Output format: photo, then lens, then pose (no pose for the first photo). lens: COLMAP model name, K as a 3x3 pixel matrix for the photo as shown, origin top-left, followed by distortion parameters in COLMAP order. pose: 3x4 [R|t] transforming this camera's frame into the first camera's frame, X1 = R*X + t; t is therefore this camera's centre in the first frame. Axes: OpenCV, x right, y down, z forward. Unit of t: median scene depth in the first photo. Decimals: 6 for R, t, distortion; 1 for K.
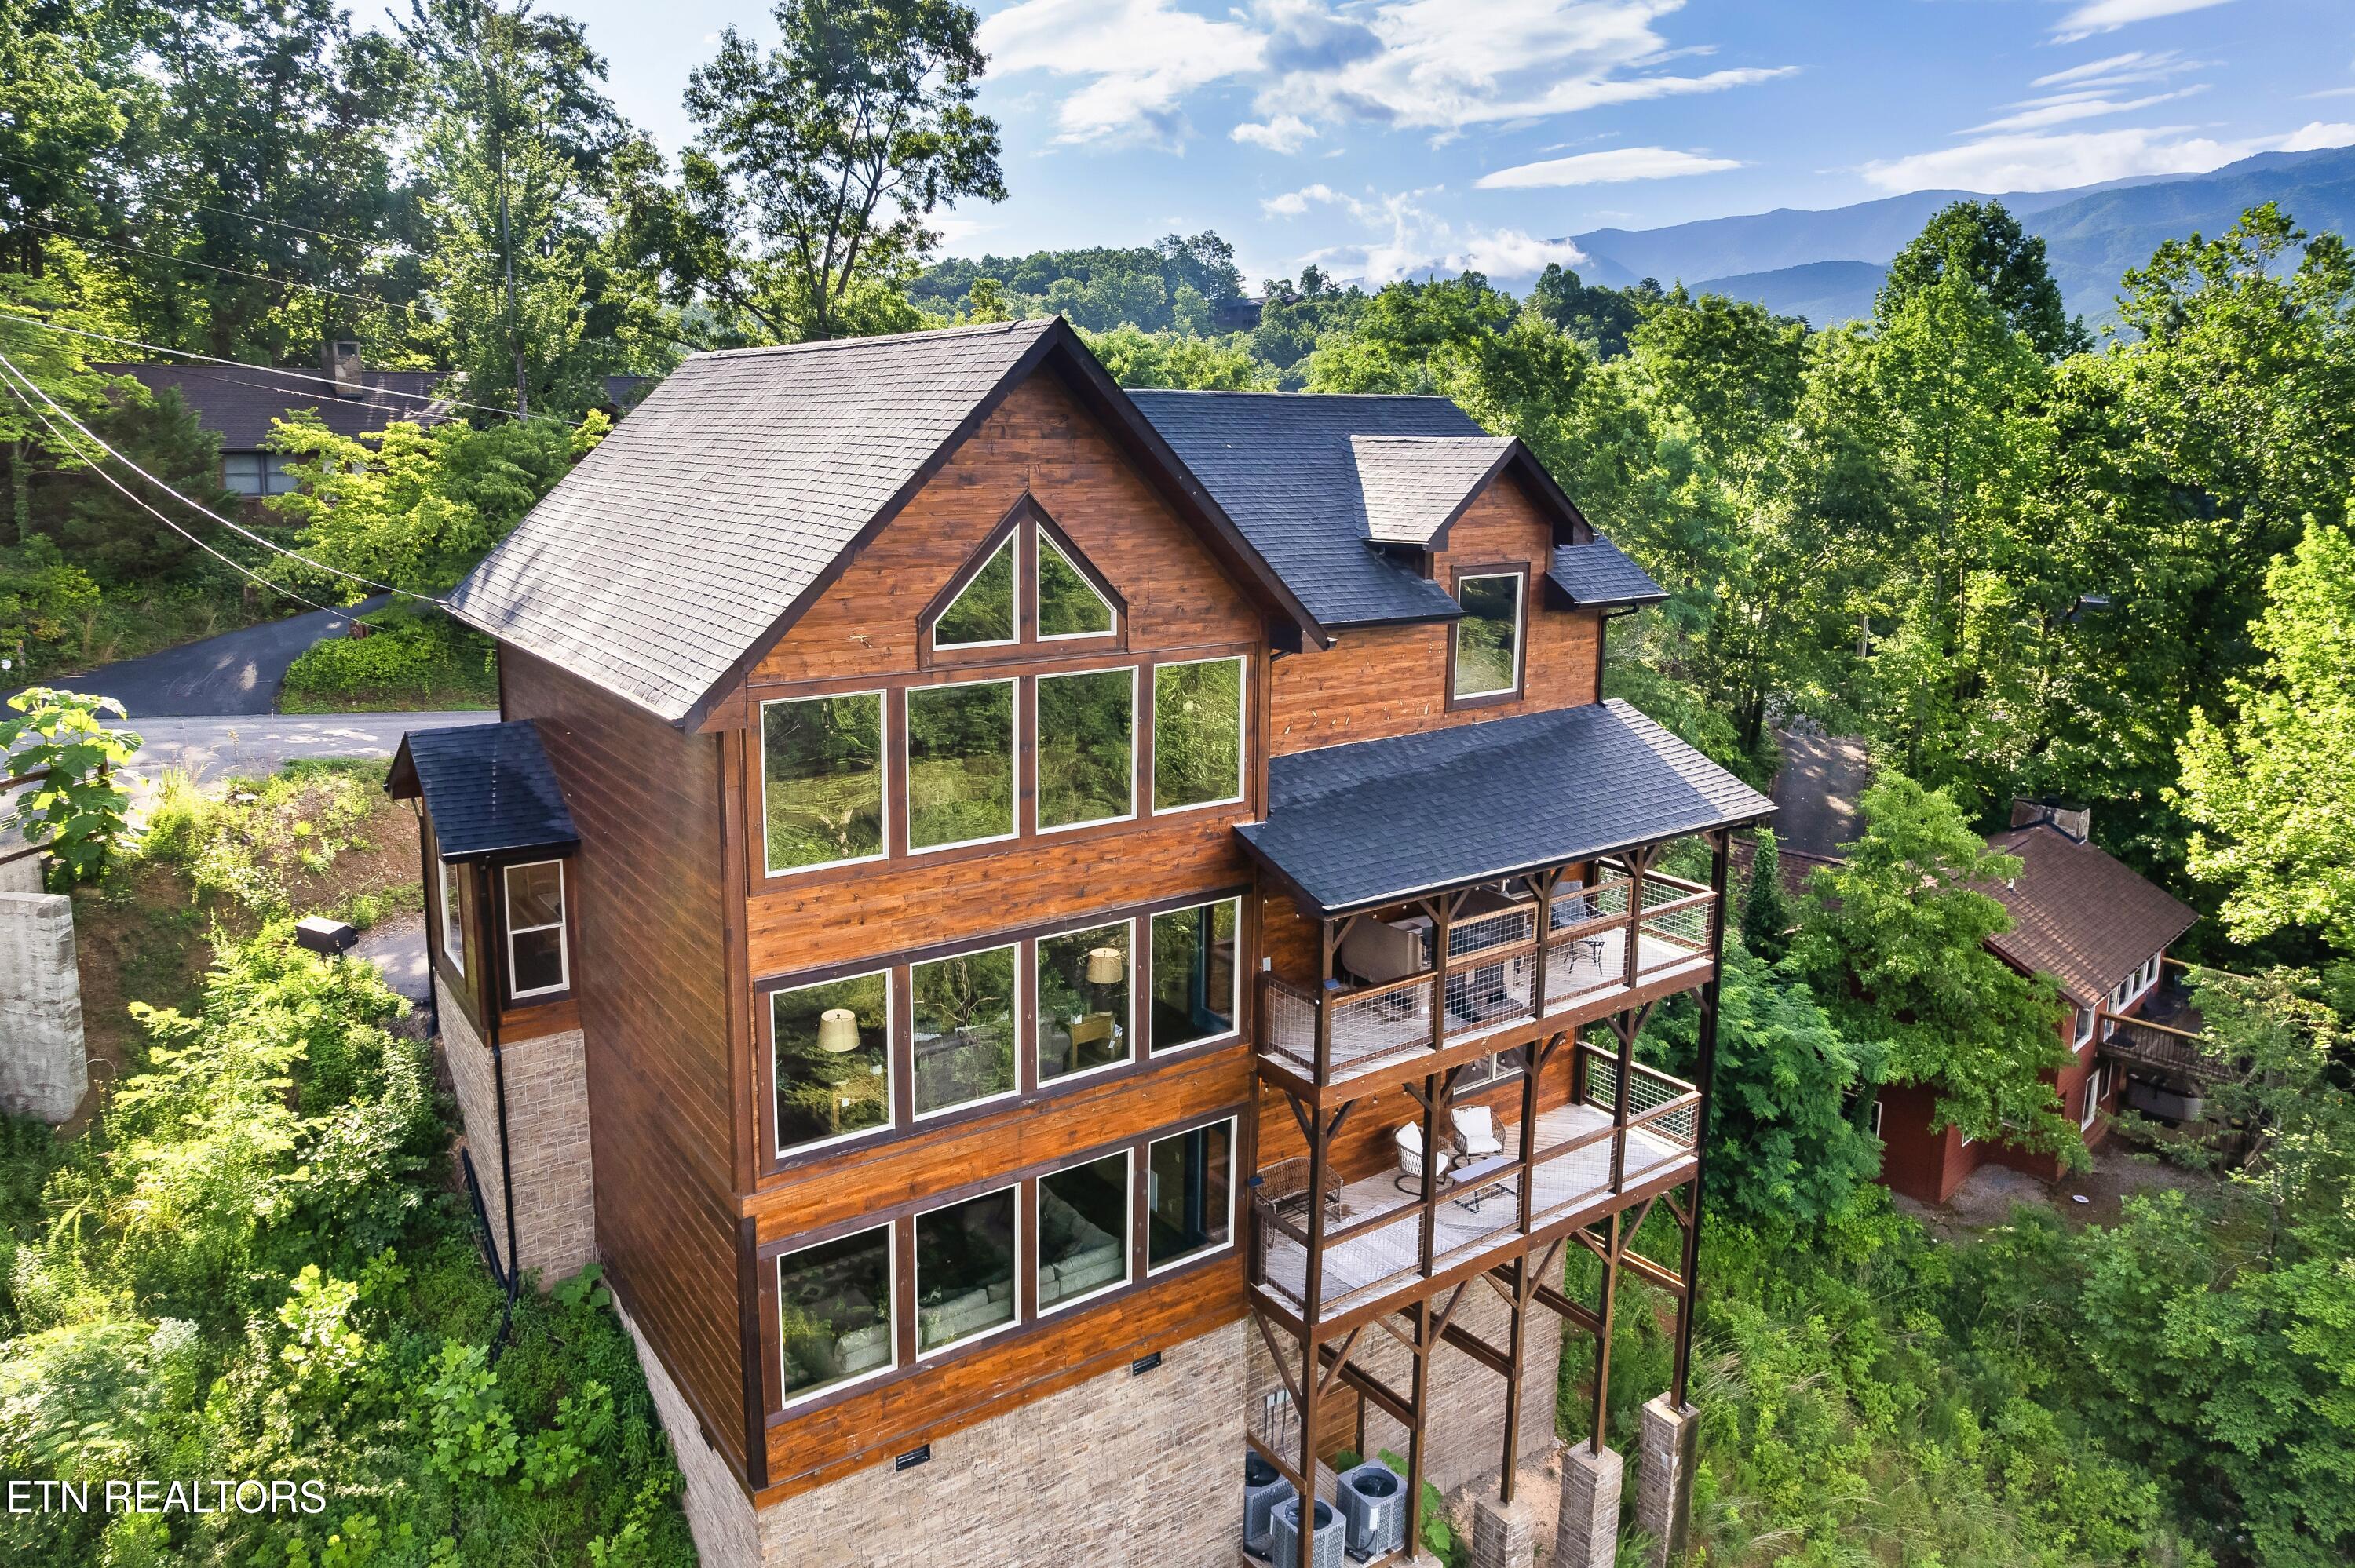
lens RADIAL K [[1536.0, 0, 1168.5], [0, 1536.0, 691.2], [0, 0, 1]] dist [0.000182, -0.073258]
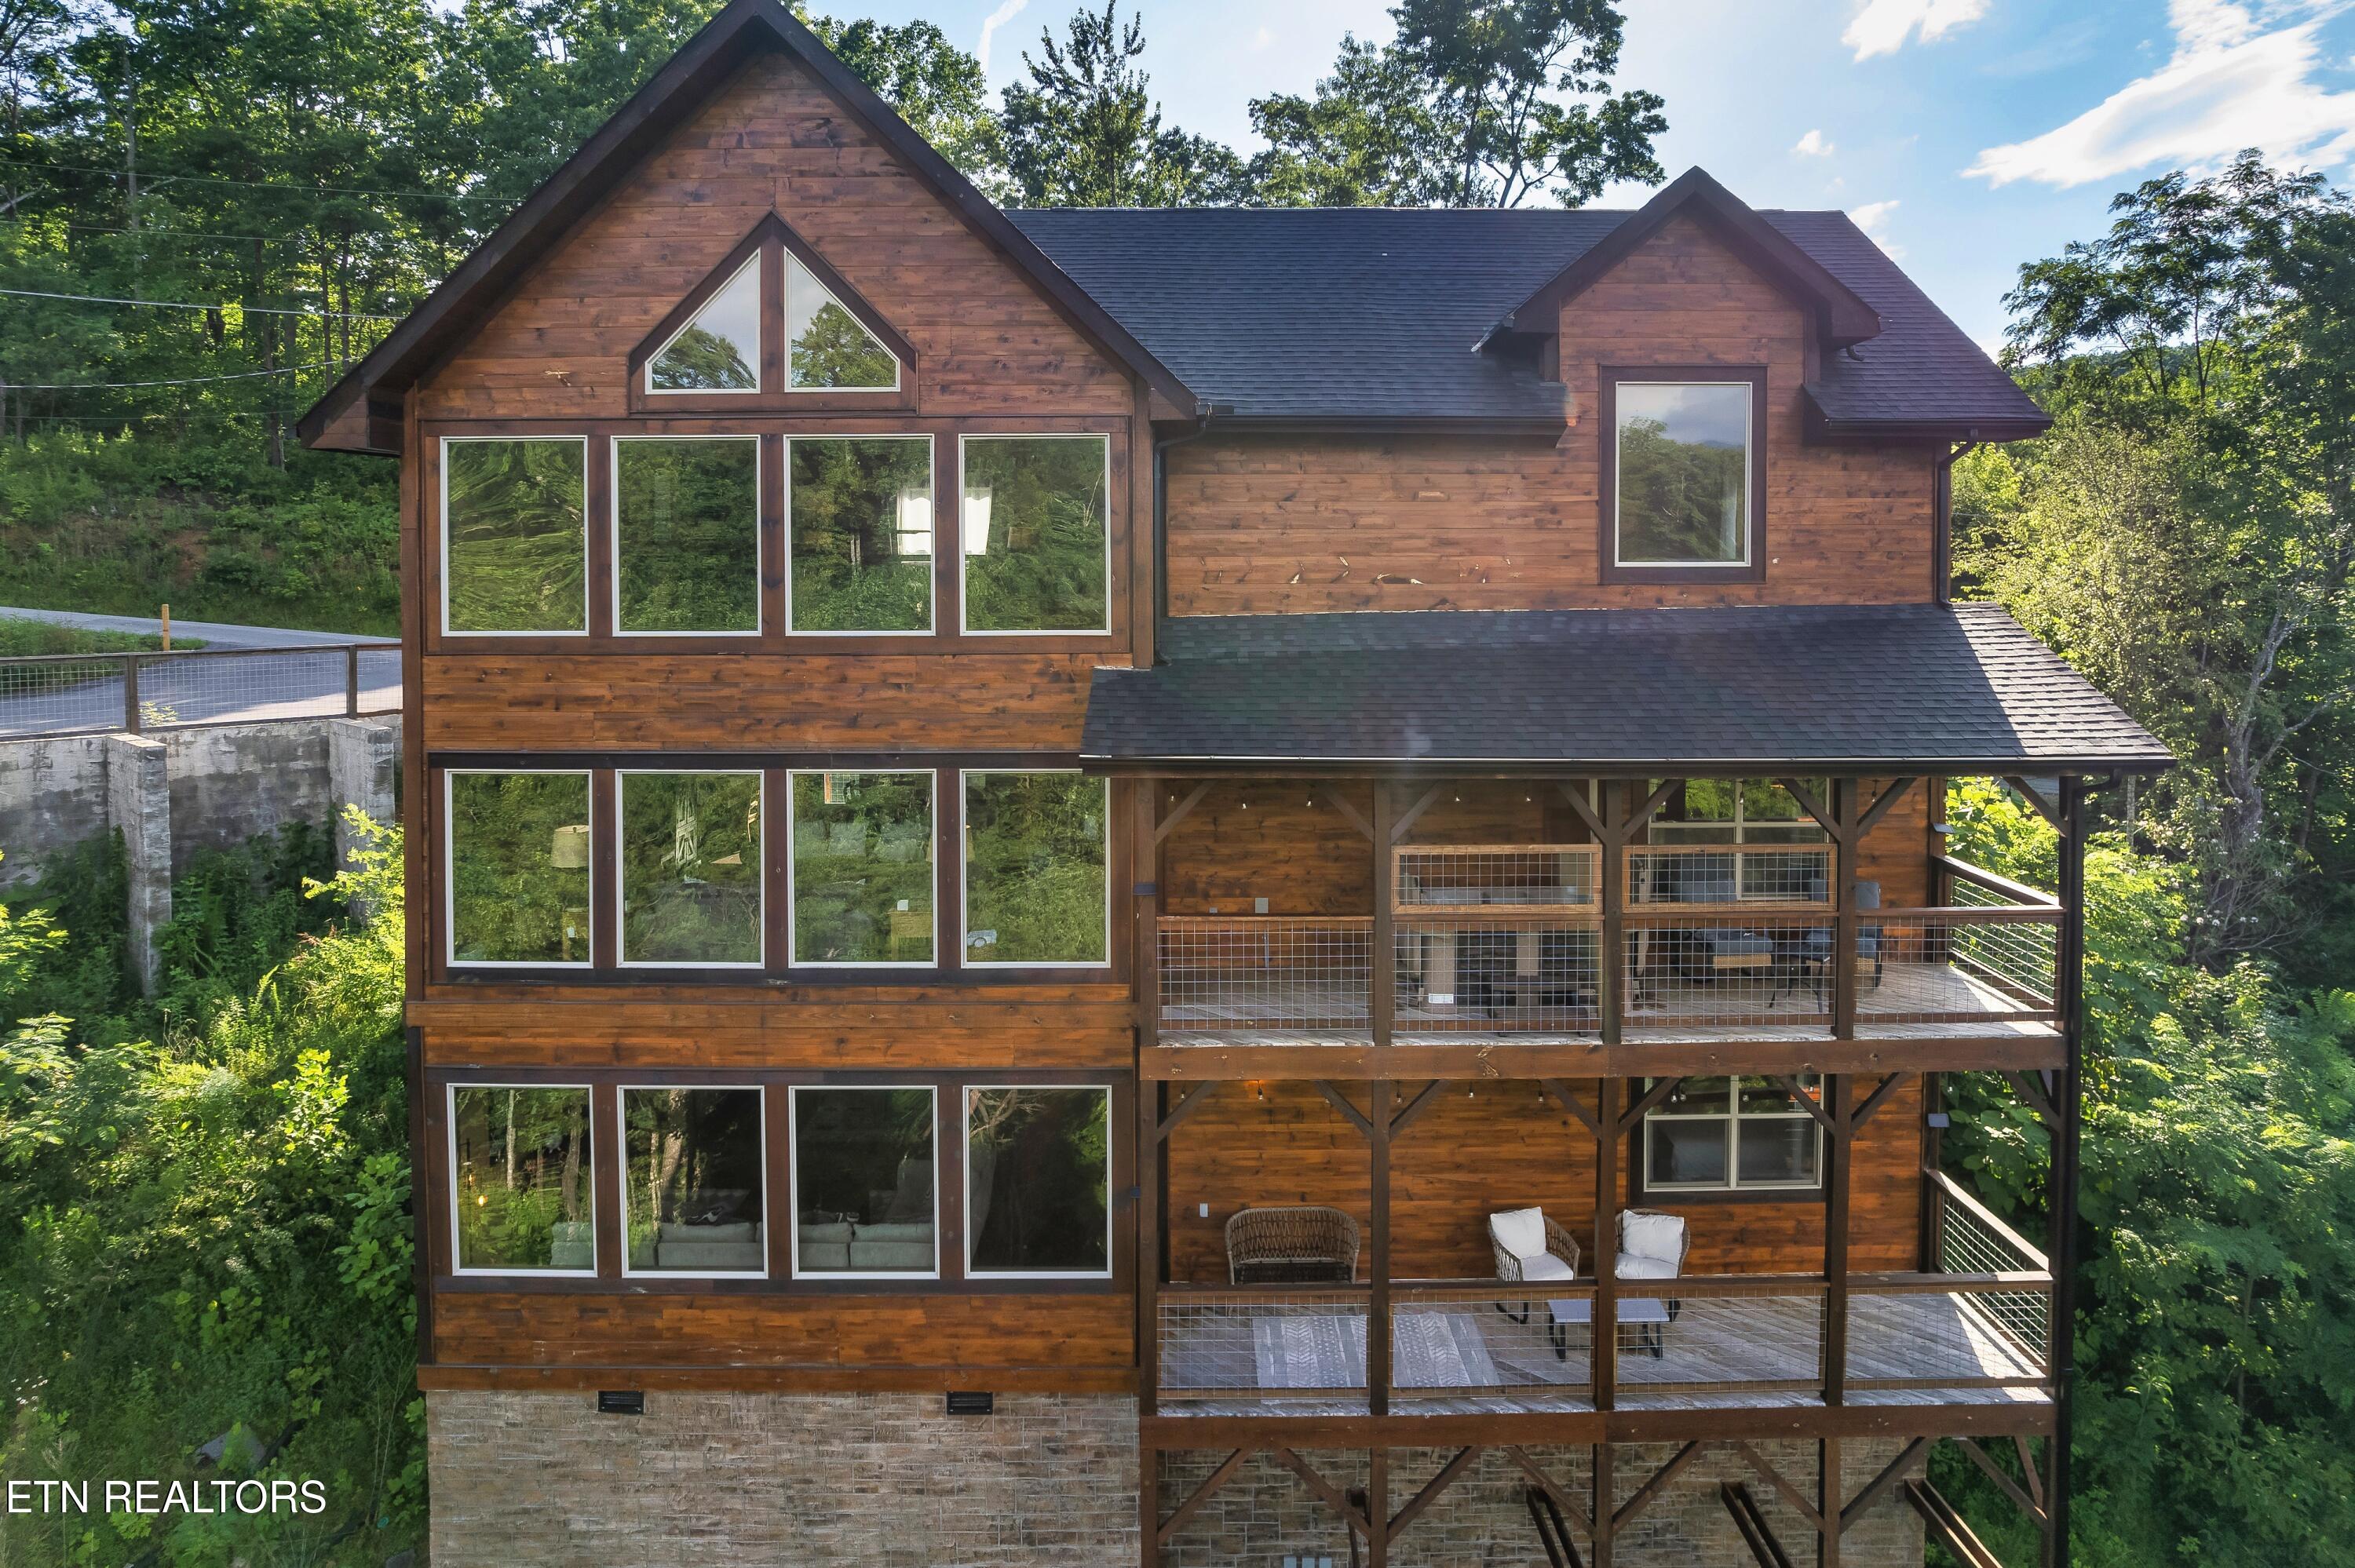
lens RADIAL K [[1545.8, 0, 1230.6], [0, 1545.8, 616.0], [0, 0, 1]] dist [-0.039112, -0.000769]
pose [[0.823494, 0.010282, -0.567232, 0.506307], [-0.087089, 0.990276, -0.108483, 0.135187], [0.560601, 0.138735, 0.816382, 0.424989]]
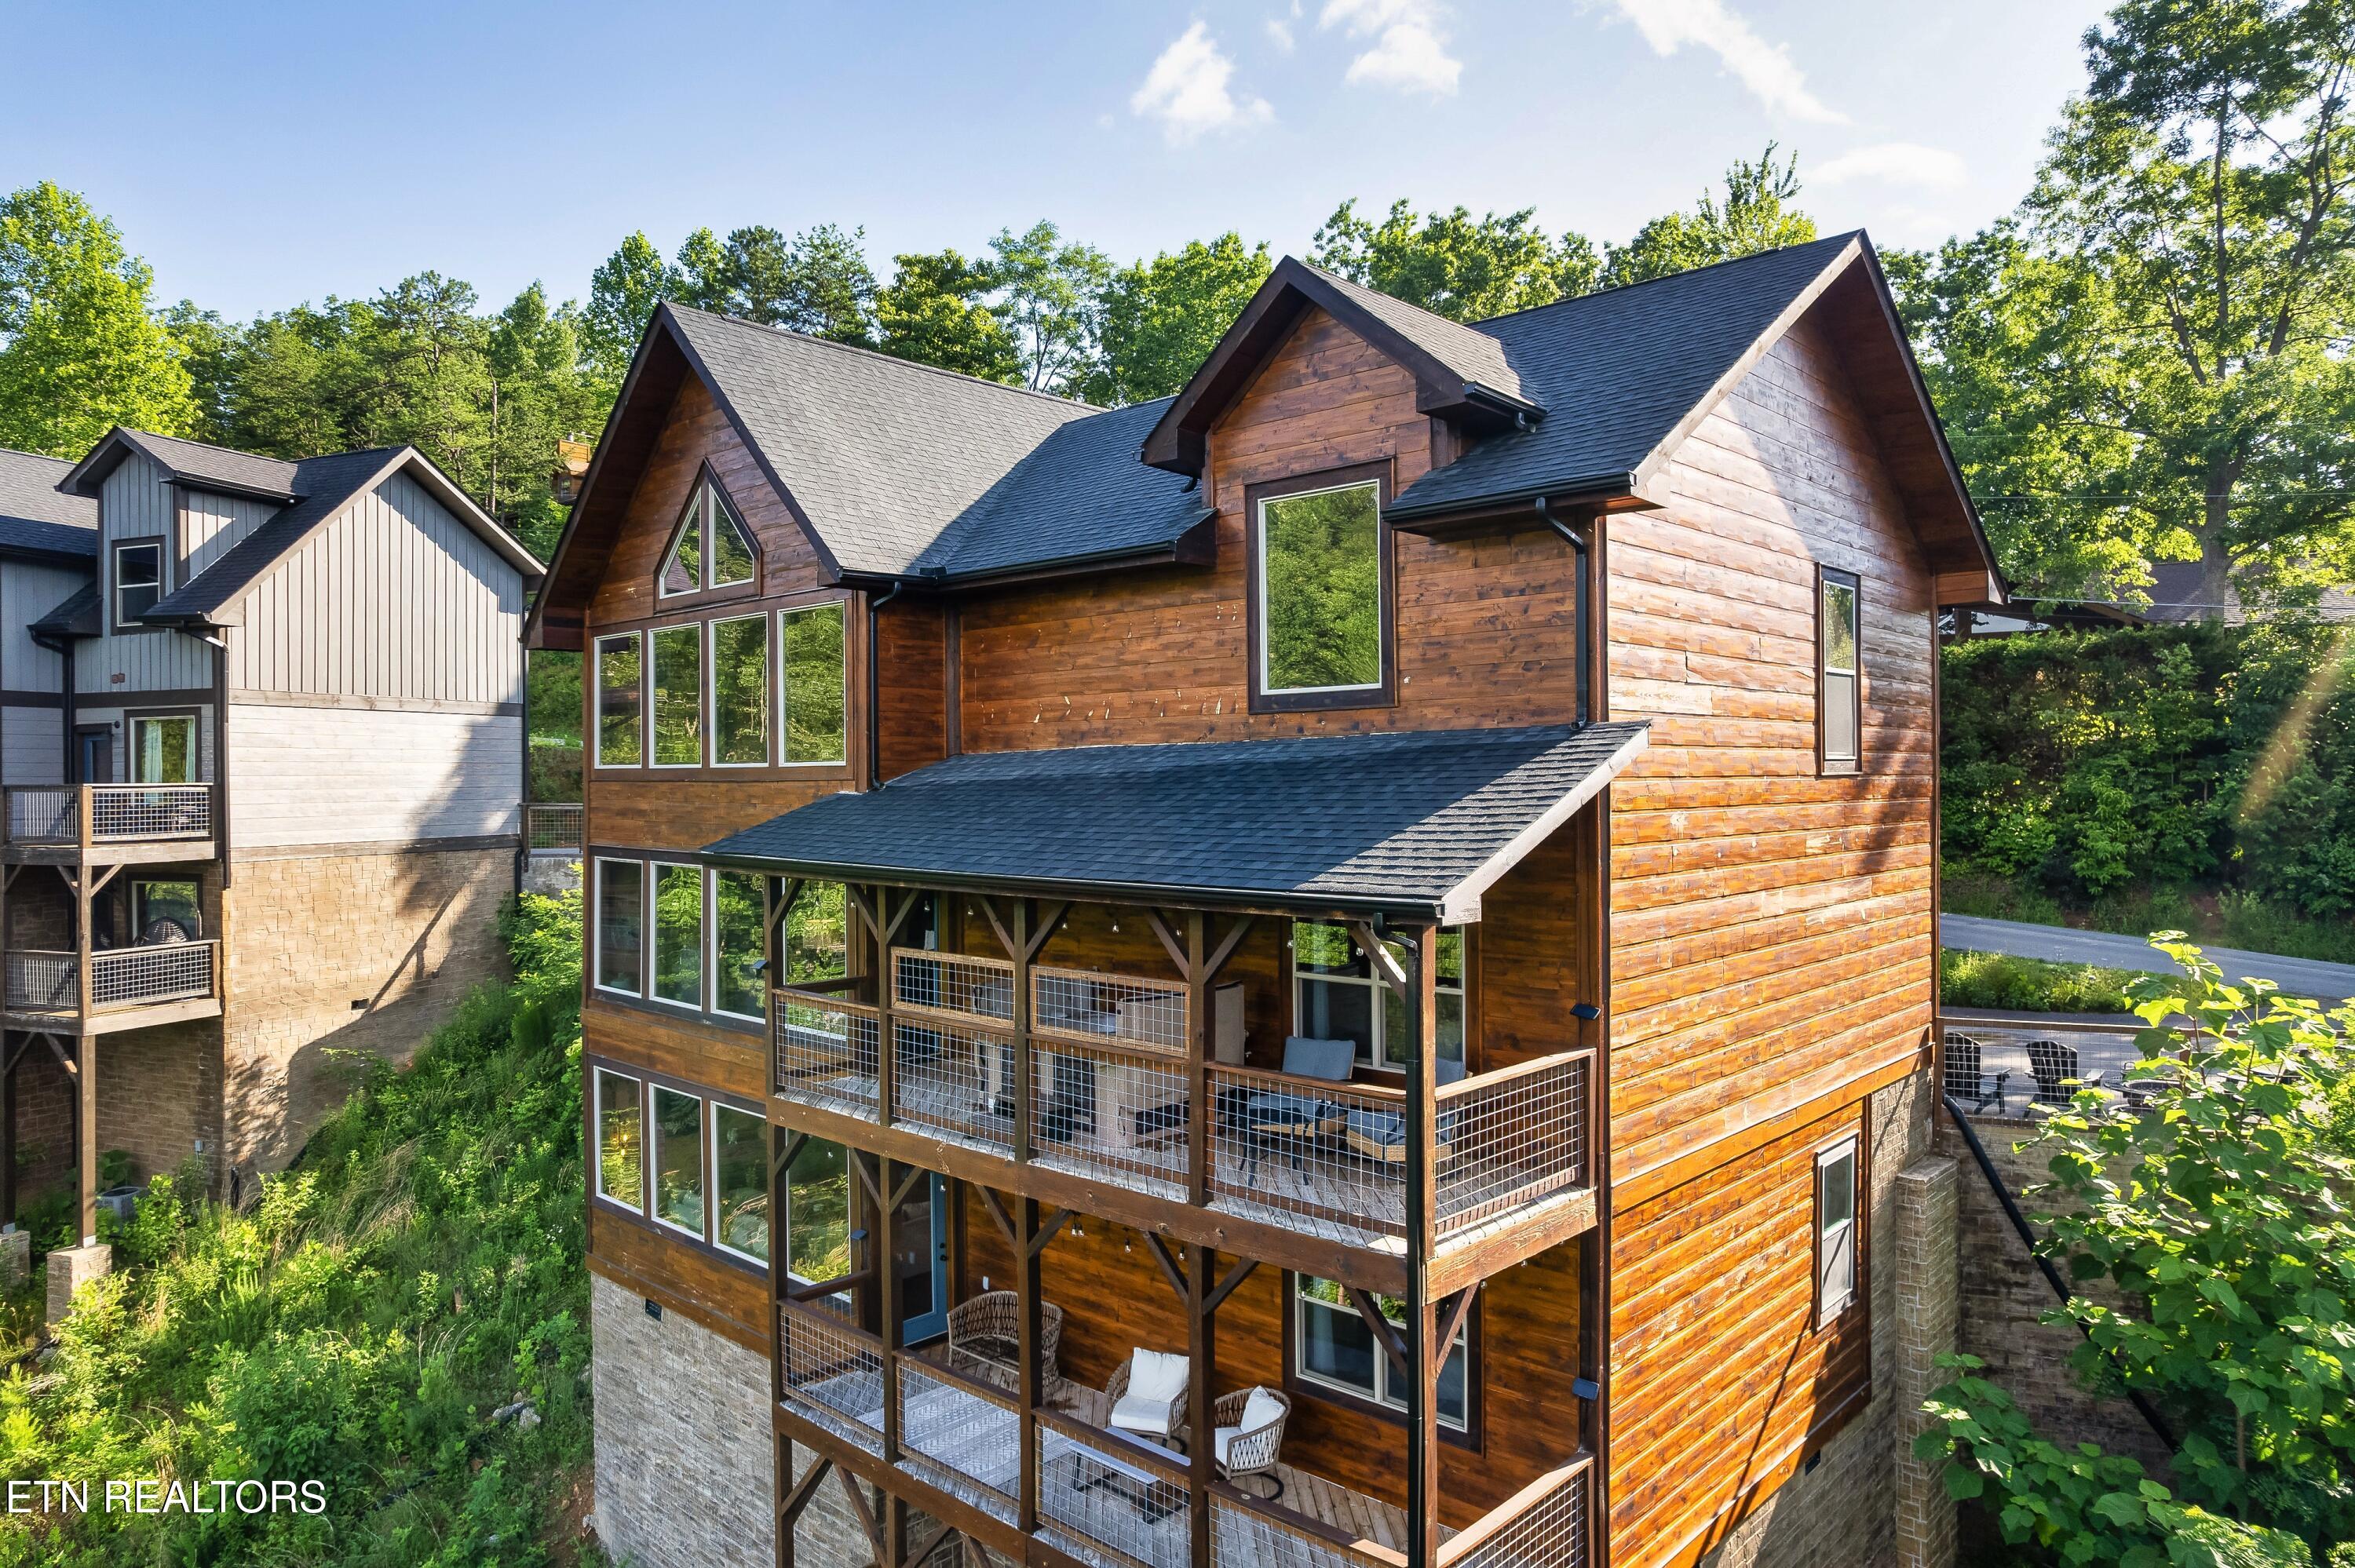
lens RADIAL K [[1494.5, 0, 1177.5], [0, 1494.5, 784.0], [0, 0, 1]] dist [-0.051056, 0.038449]
pose [[0.196618, -0.005638, -0.980464, 0.920577], [-0.155860, 0.987089, -0.036932, 0.082555], [0.968013, 0.160076, 0.193200, 1.007790]]
